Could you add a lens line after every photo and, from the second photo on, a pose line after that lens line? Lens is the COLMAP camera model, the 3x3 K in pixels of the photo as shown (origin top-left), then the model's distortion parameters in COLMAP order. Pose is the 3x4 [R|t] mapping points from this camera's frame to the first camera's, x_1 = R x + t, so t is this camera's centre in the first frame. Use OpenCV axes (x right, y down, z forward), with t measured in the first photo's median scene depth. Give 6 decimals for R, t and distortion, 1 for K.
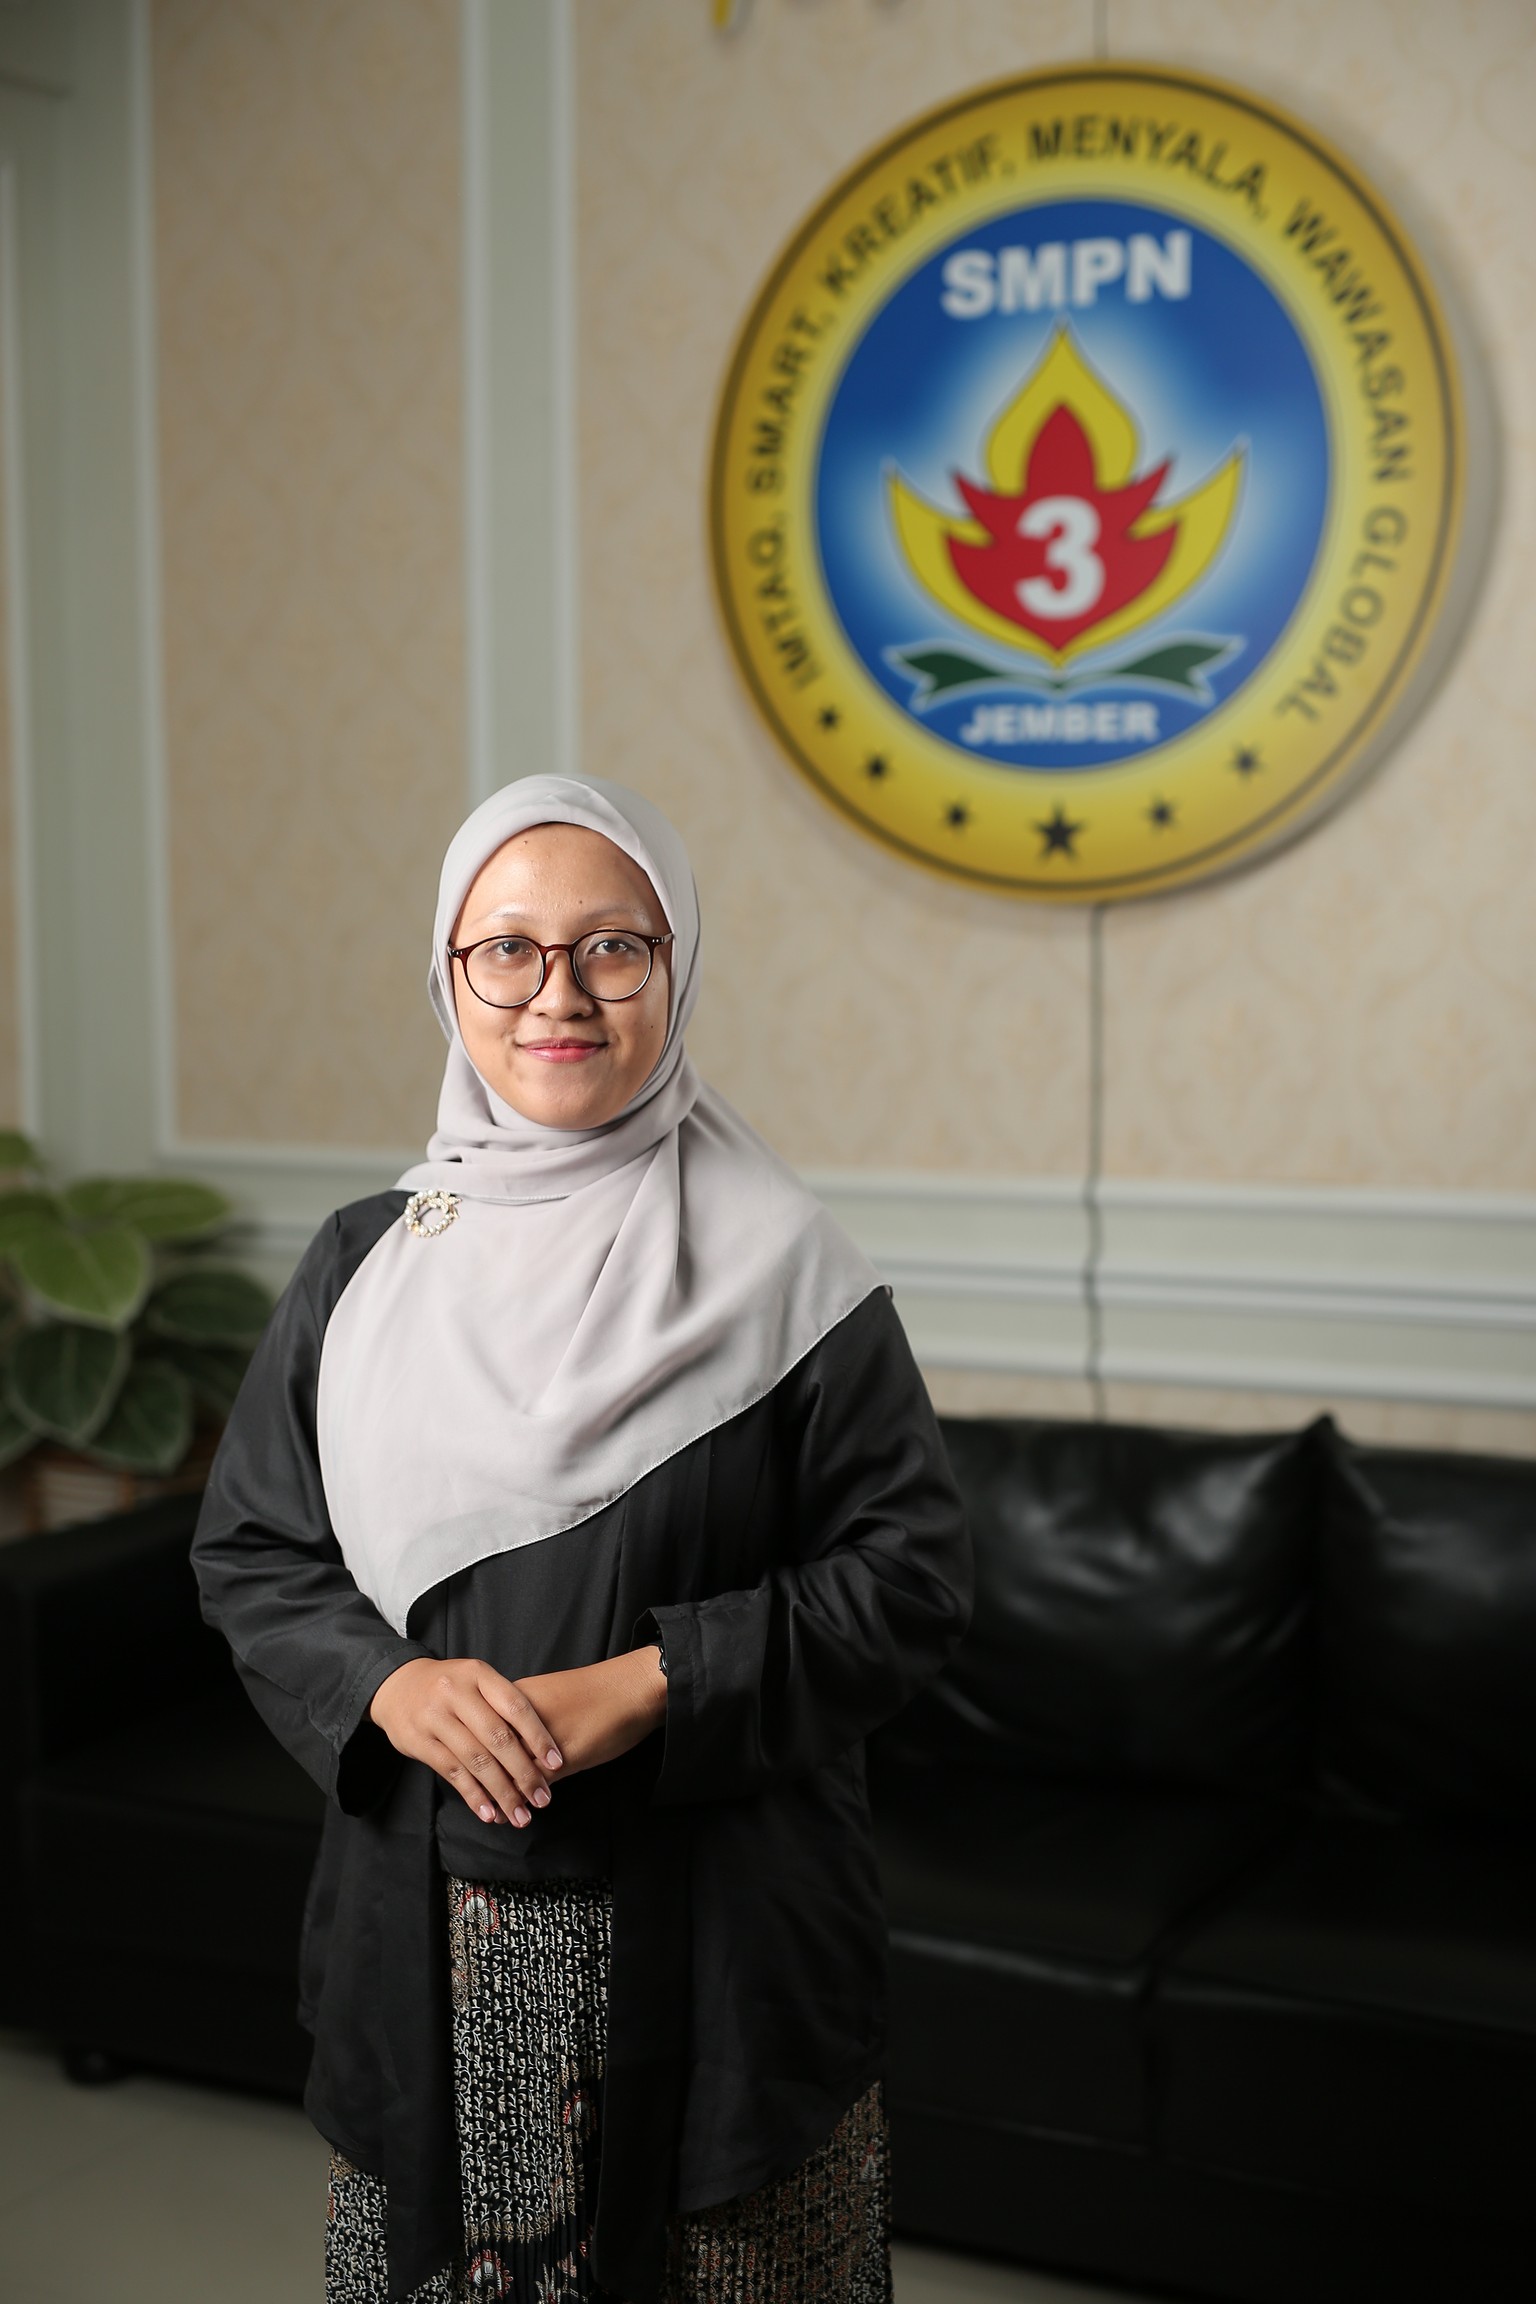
lens RADIAL K [[3269.5, 0, 762.9], [0, 3269.5, 1154.2], [0, 0, 1]] dist [0.007202, 0.000000]
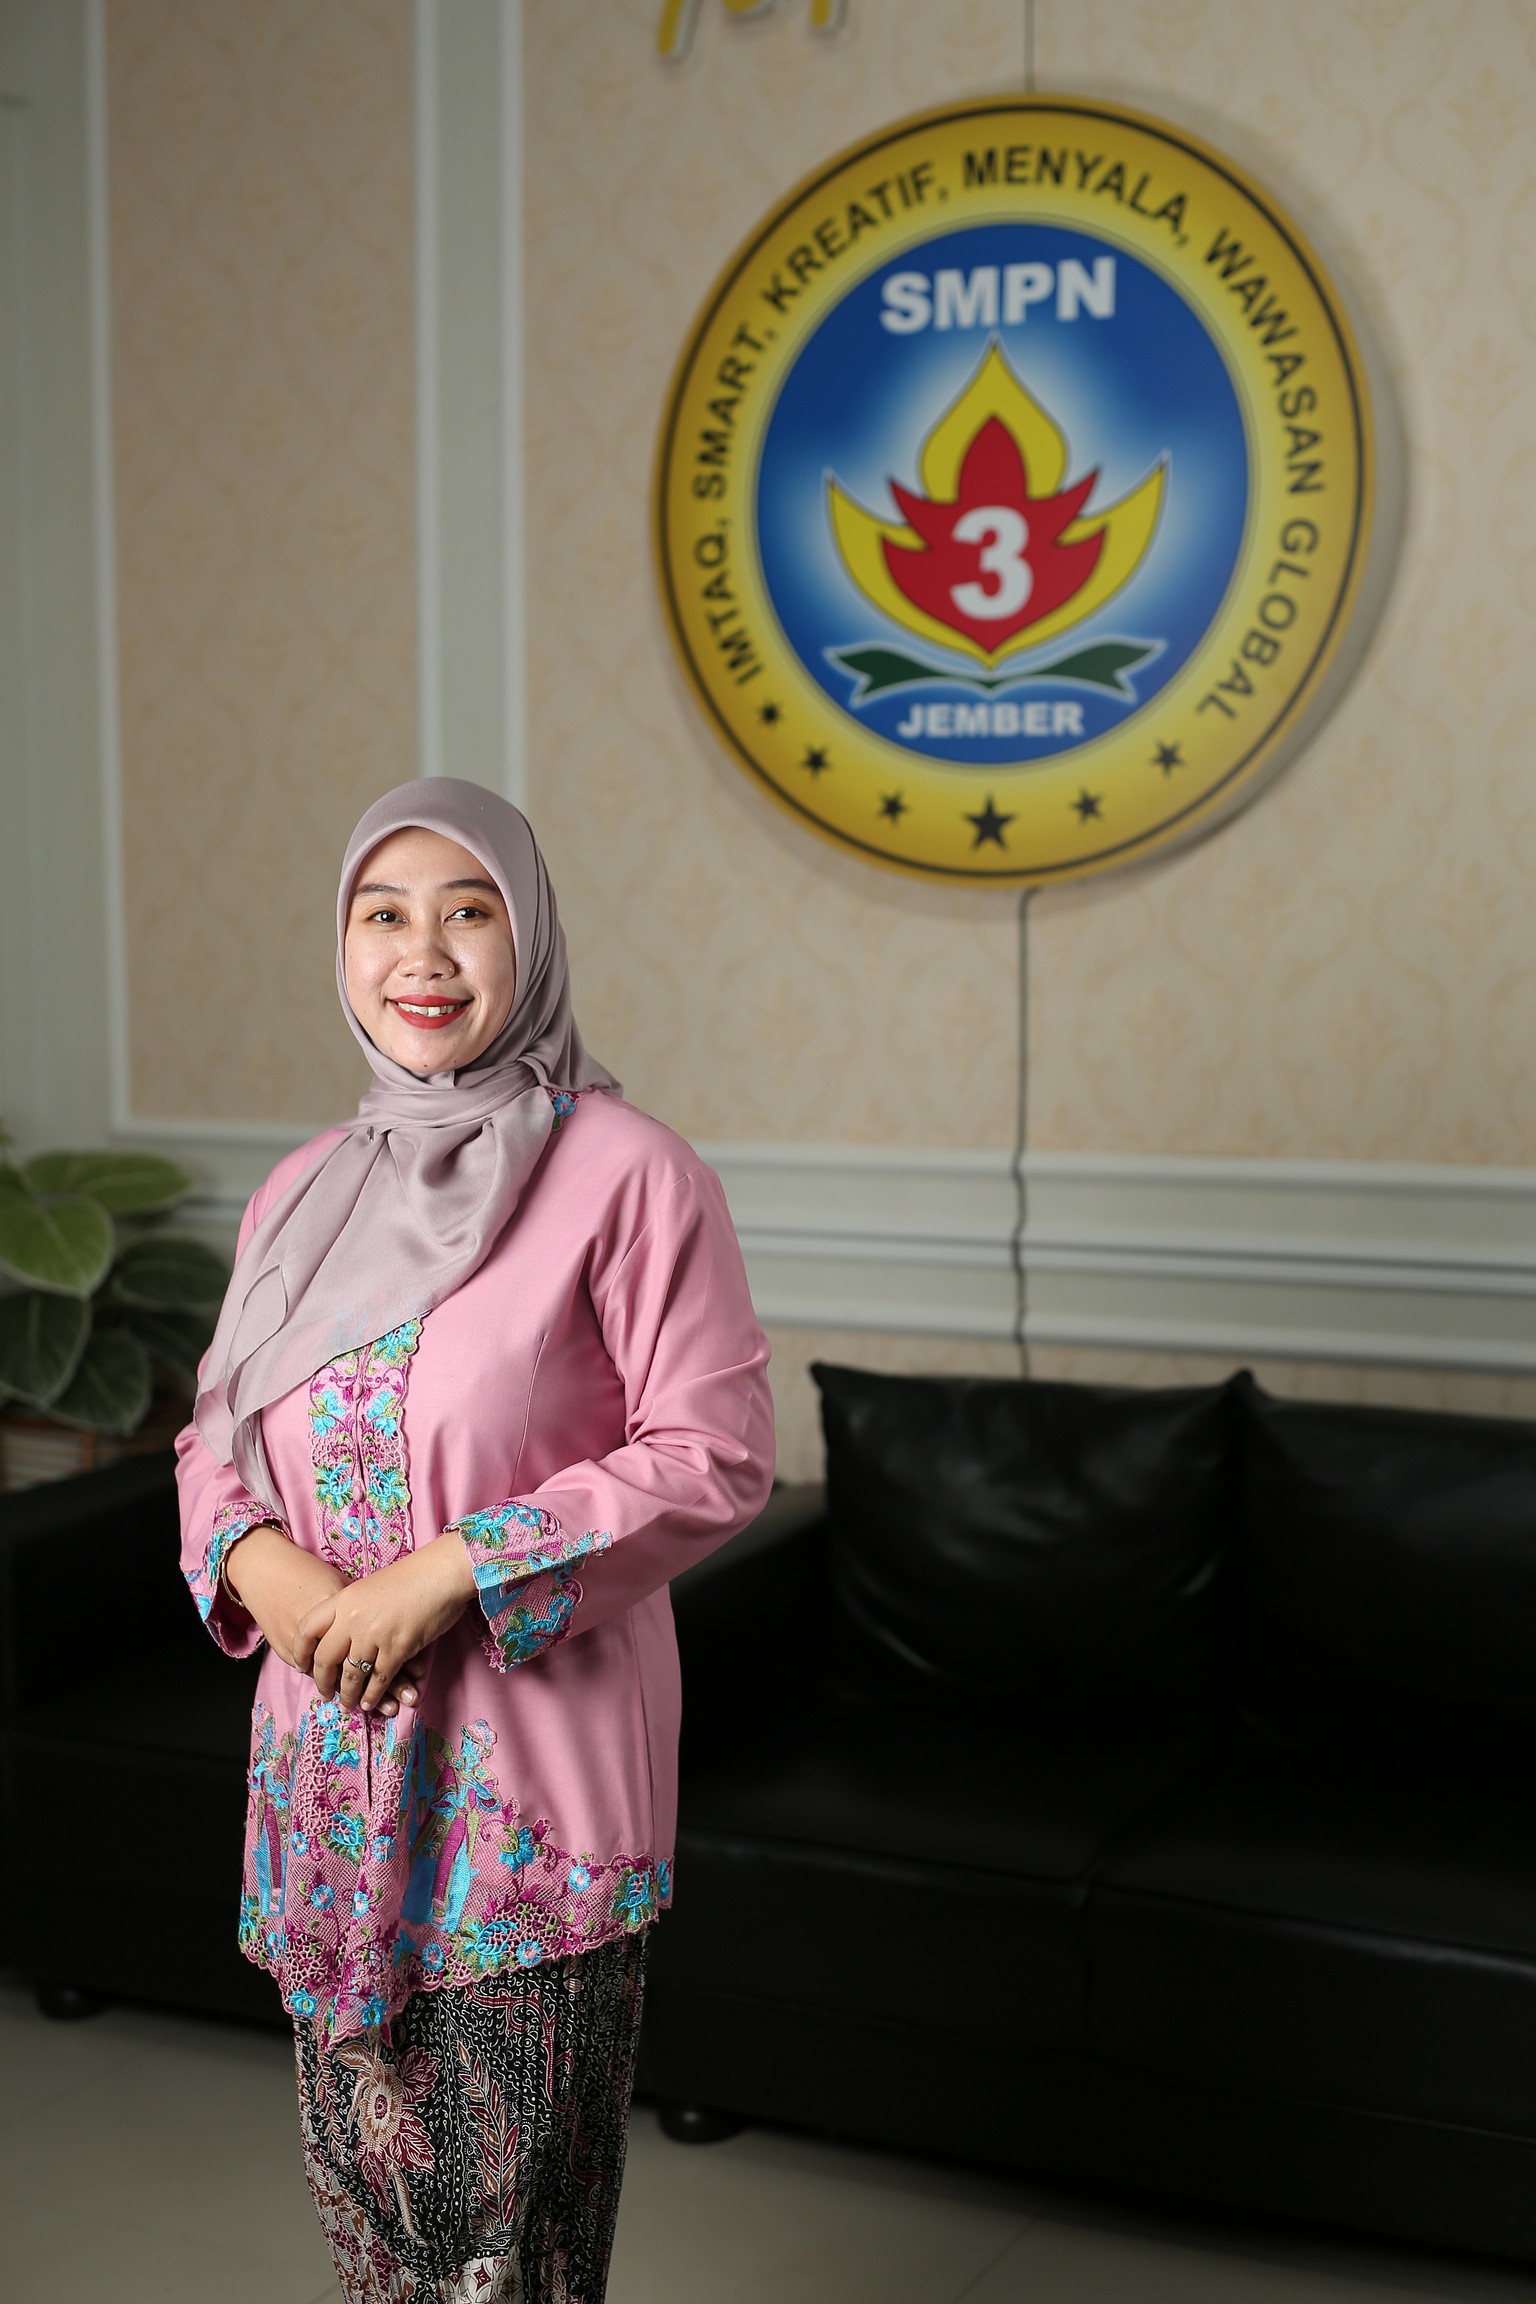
lens RADIAL K [[3269.5, 0, 768.2], [0, 3269.5, 1158.8], [0, 0, 1]] dist [0.007202, 0.000000]
pose [[0.999095, 0.000236, 0.042537, -0.025974], [-0.000380, 0.999994, 0.003373, 0.006487], [-0.042536, -0.003386, 0.999089, -0.052729]]
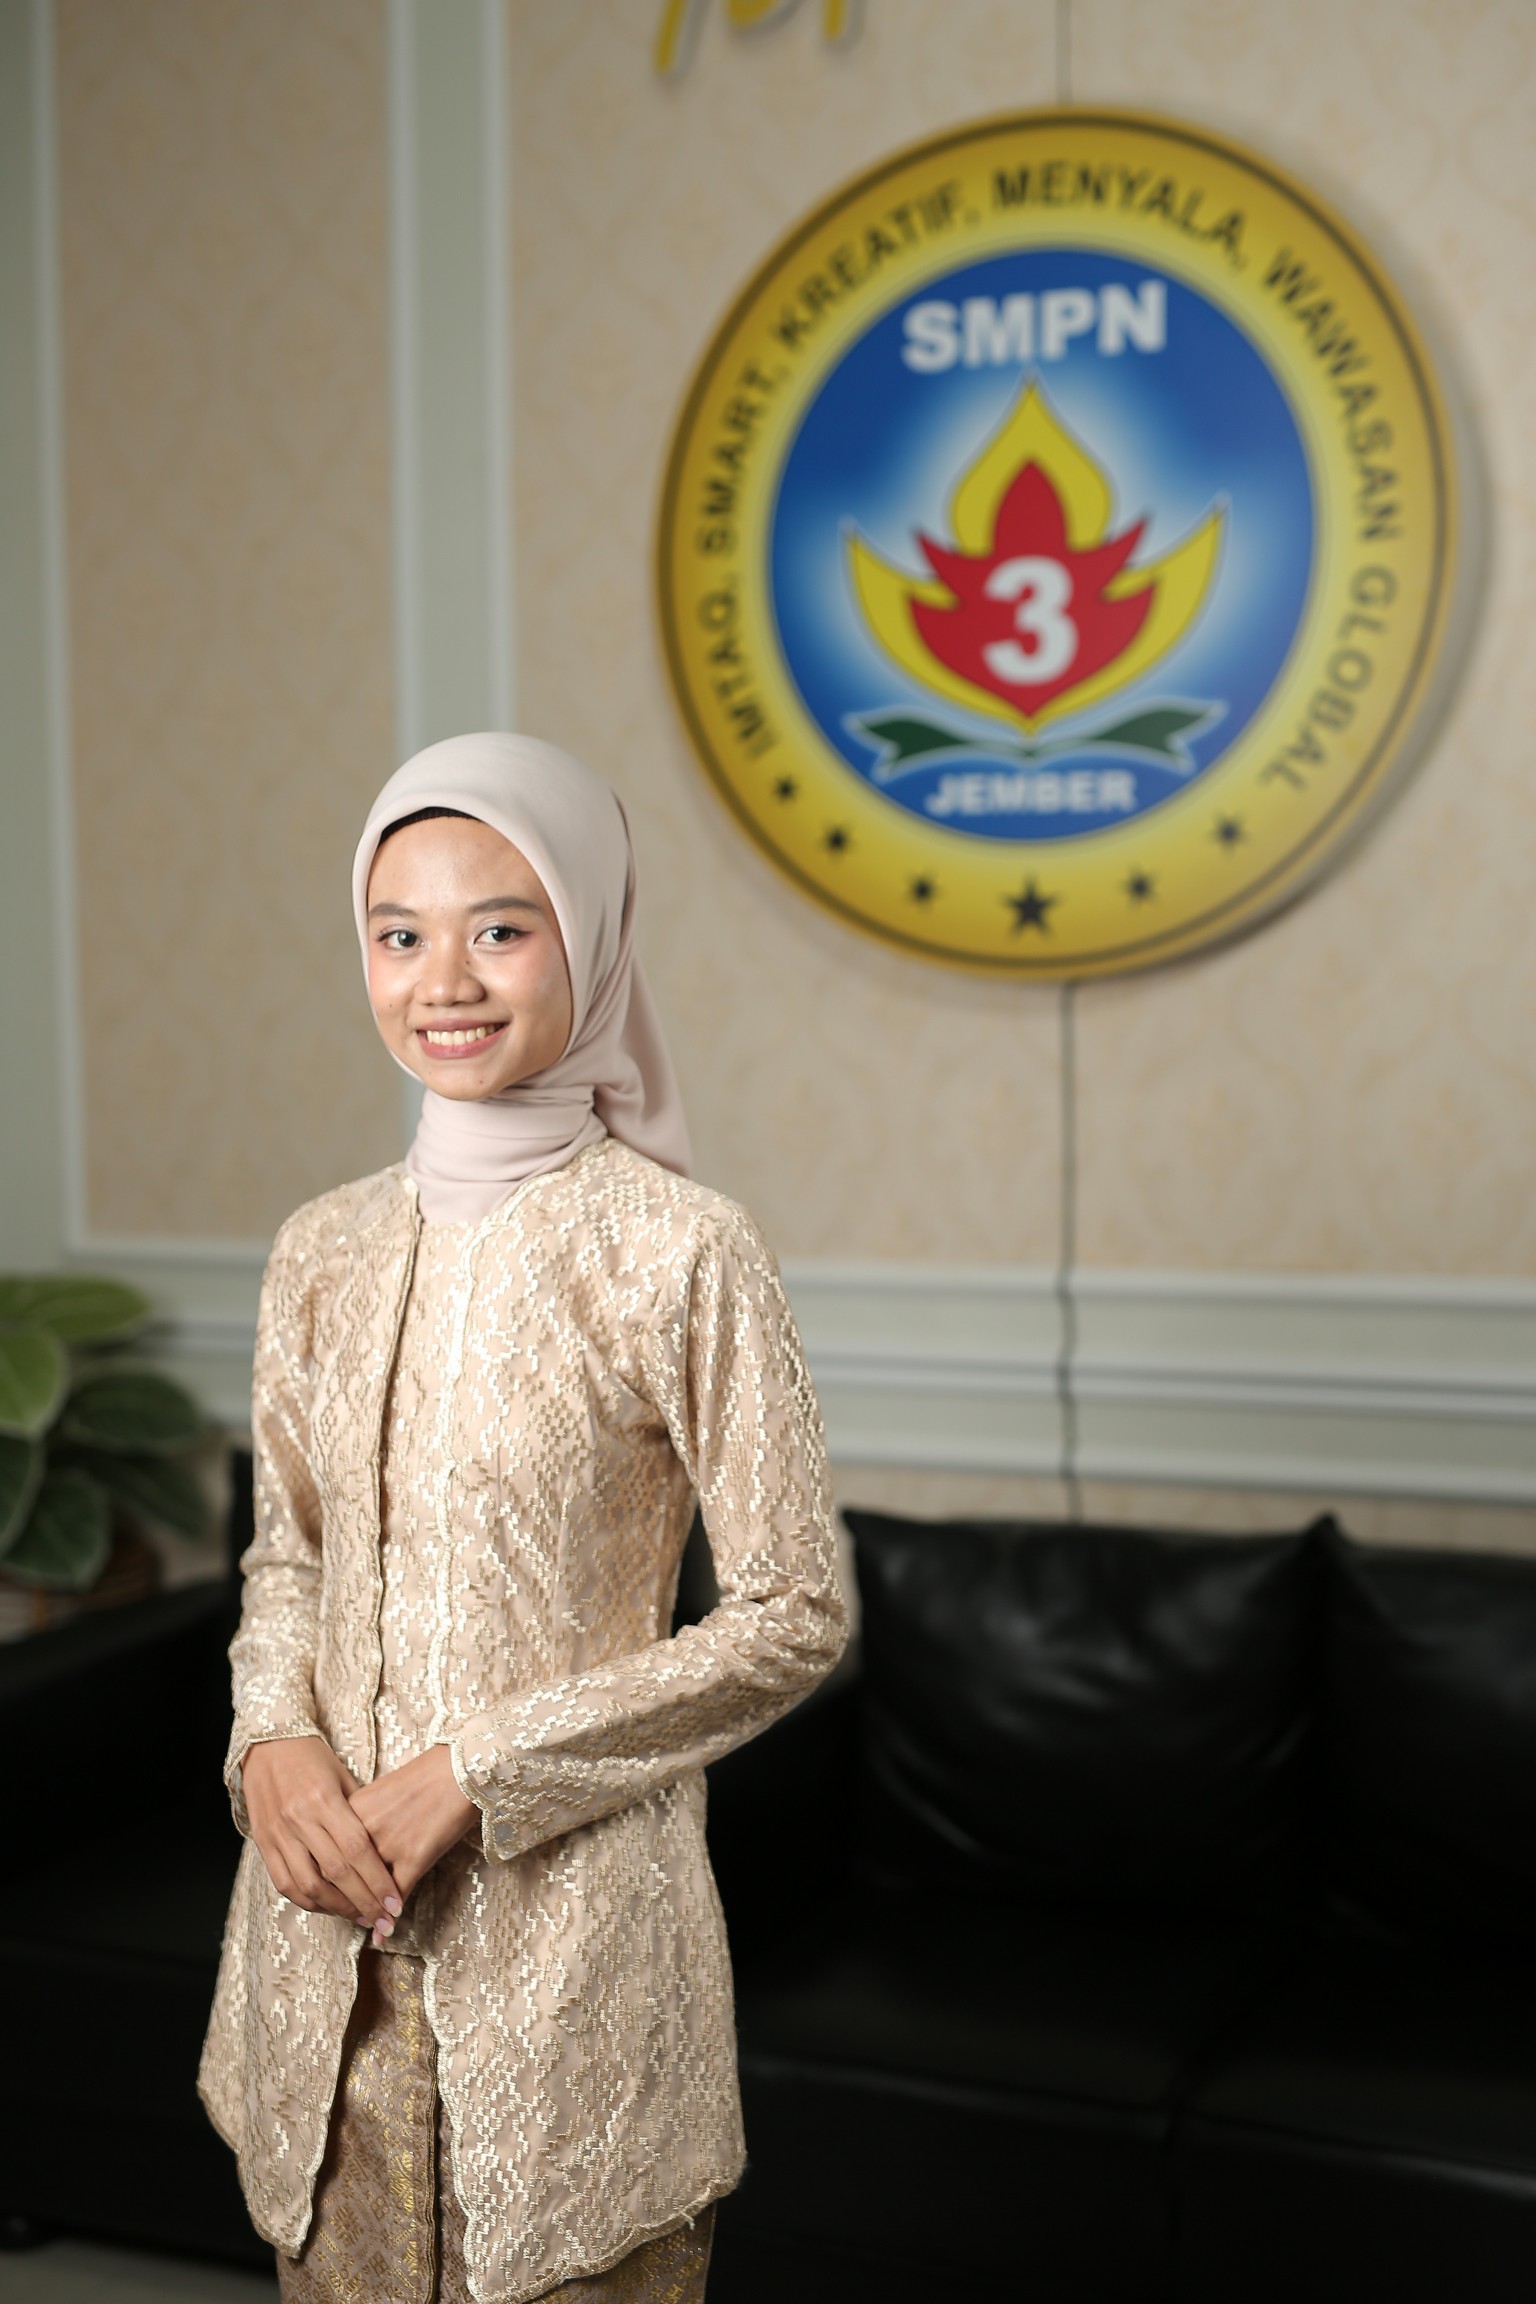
lens RADIAL K [[3269.5, 0, 766.1], [0, 3269.5, 1154.4], [0, 0, 1]] dist [0.007202, 0.000000]
pose [[0.998826, -0.008407, 0.047705, -0.033091], [0.009563, 0.999665, -0.024051, -0.003698], [-0.047487, 0.024479, 0.998572, 0.050548]]
